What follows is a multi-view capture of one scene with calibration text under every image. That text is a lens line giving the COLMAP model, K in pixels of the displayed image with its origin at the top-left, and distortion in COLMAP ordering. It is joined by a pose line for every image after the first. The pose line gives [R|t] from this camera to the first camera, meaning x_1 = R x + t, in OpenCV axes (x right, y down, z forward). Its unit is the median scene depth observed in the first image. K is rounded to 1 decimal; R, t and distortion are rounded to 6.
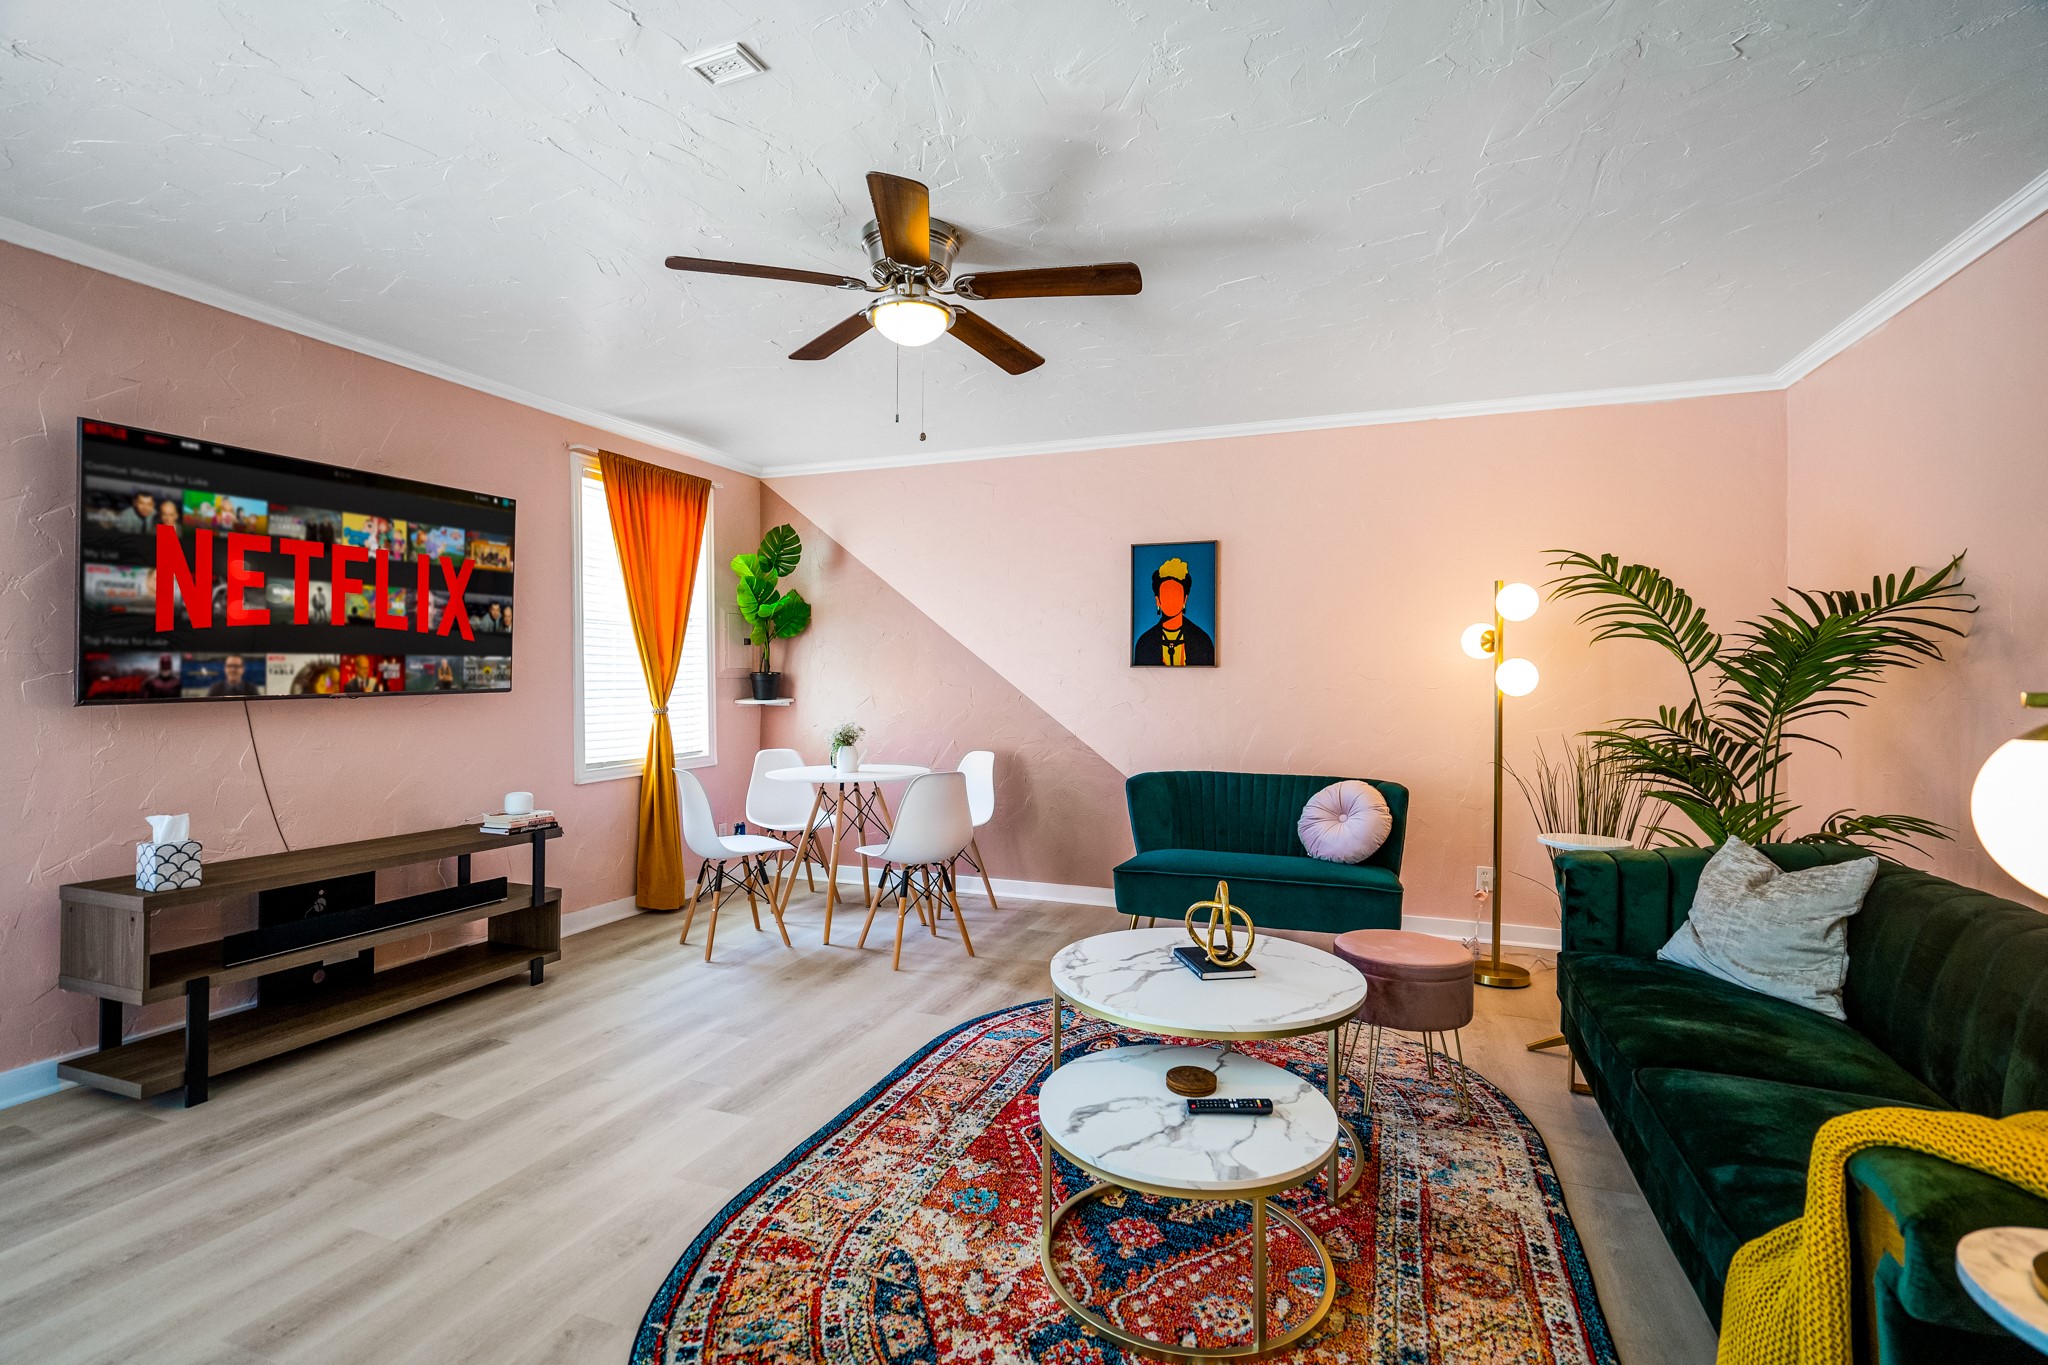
lens RADIAL K [[919.4, 0, 1017.6], [0, 919.4, 682.1], [0, 0, 1]] dist [-0.000577, 0.001780]
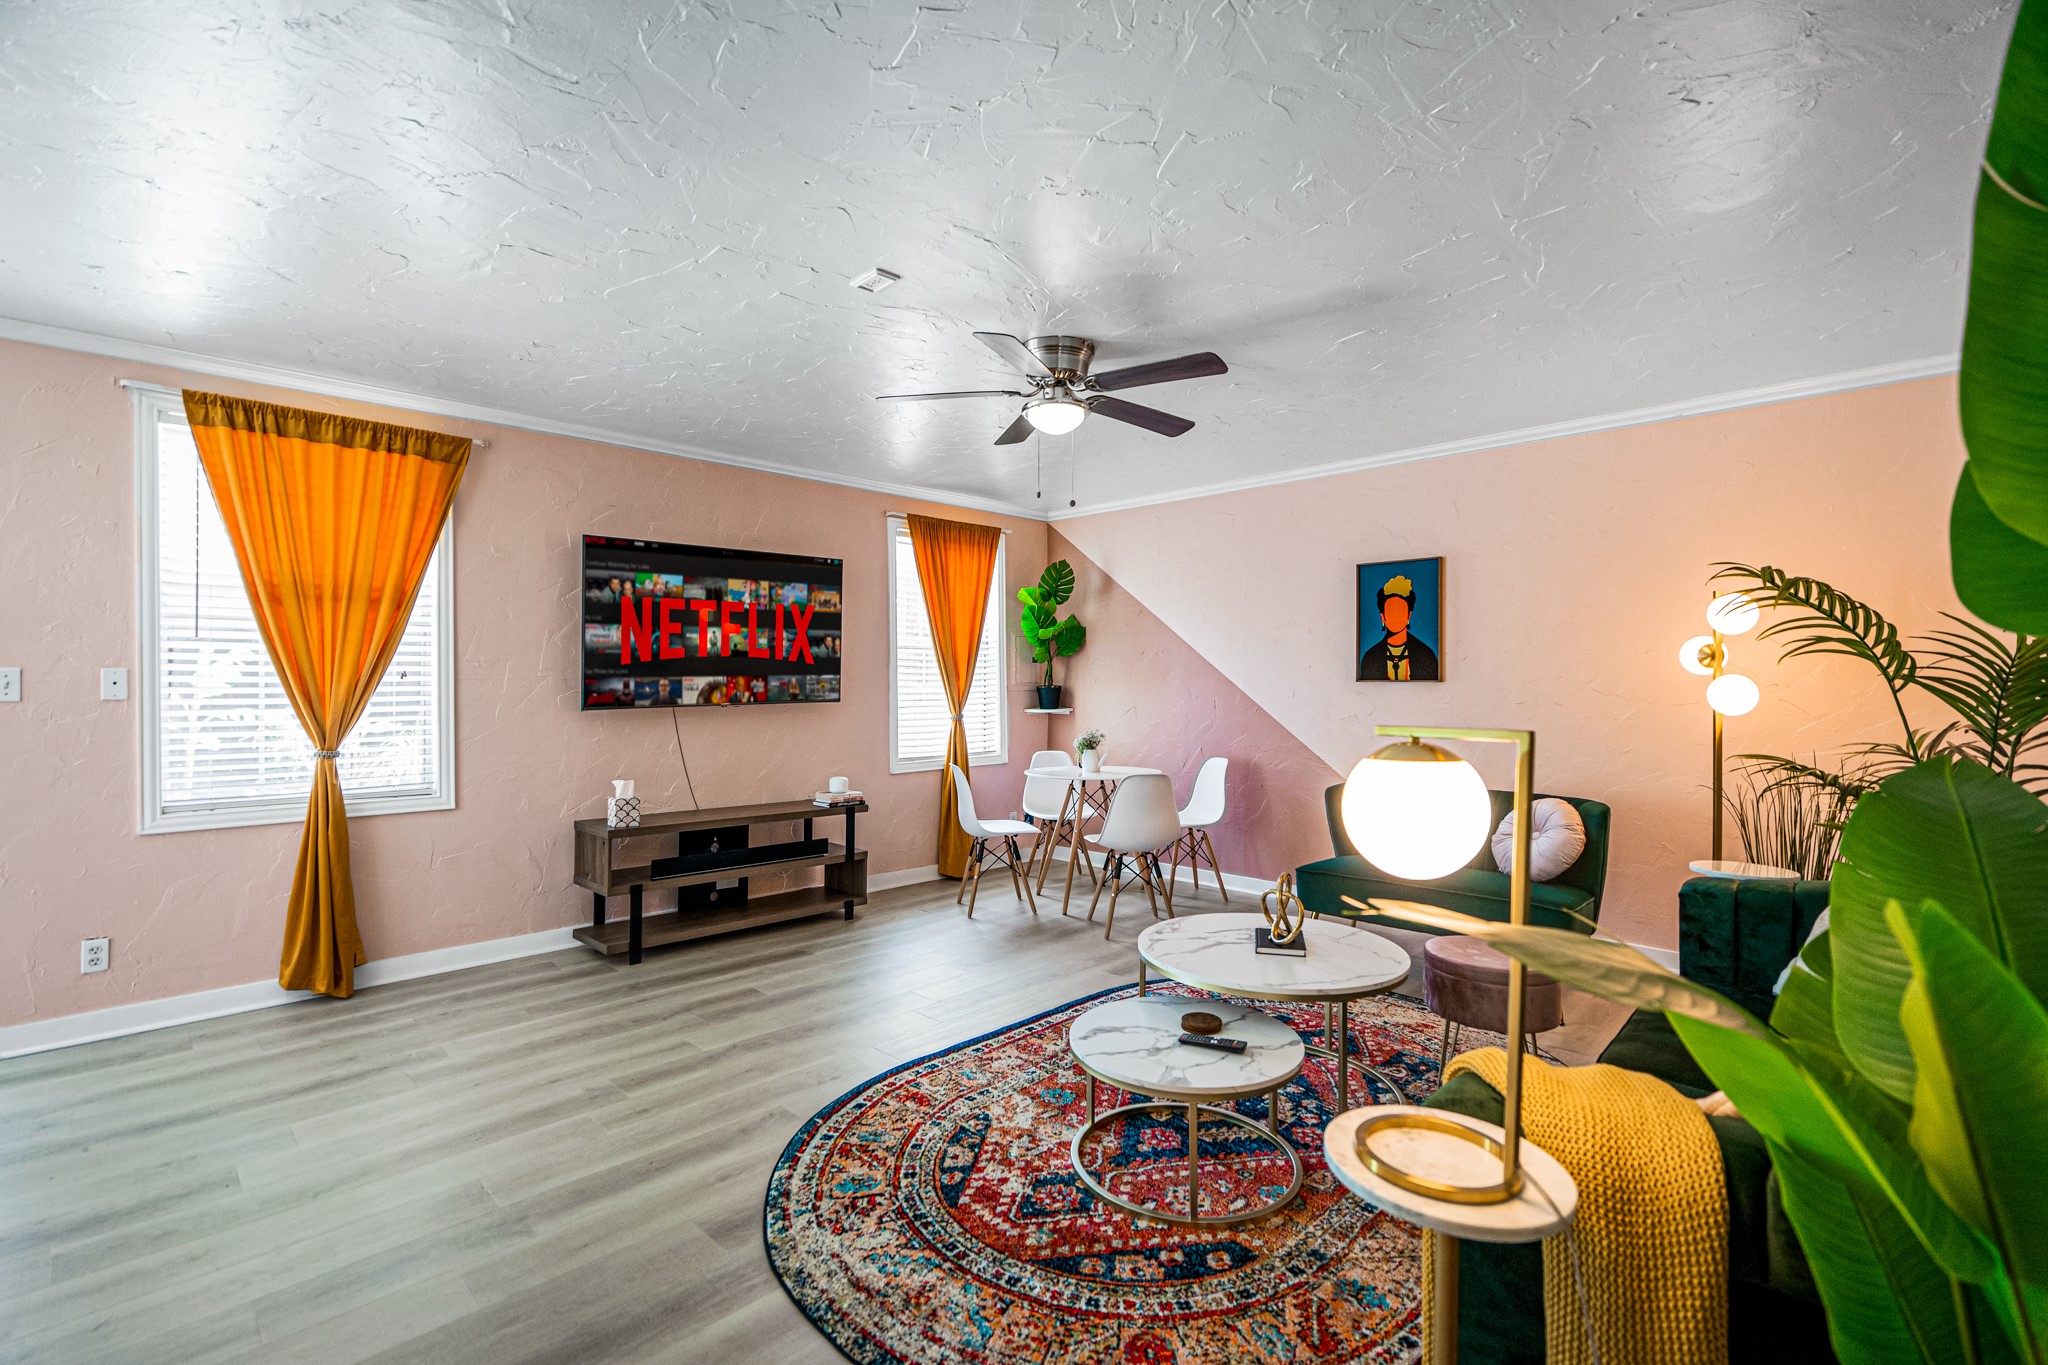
lens RADIAL K [[919.4, 0, 1038.3], [0, 919.4, 684.7], [0, 0, 1]] dist [-0.000577, 0.001780]
pose [[0.918747, -0.000252, -0.394846, 0.343558], [-0.001320, 0.999992, -0.003710, -0.014445], [0.394844, 0.003930, 0.918740, -0.167360]]
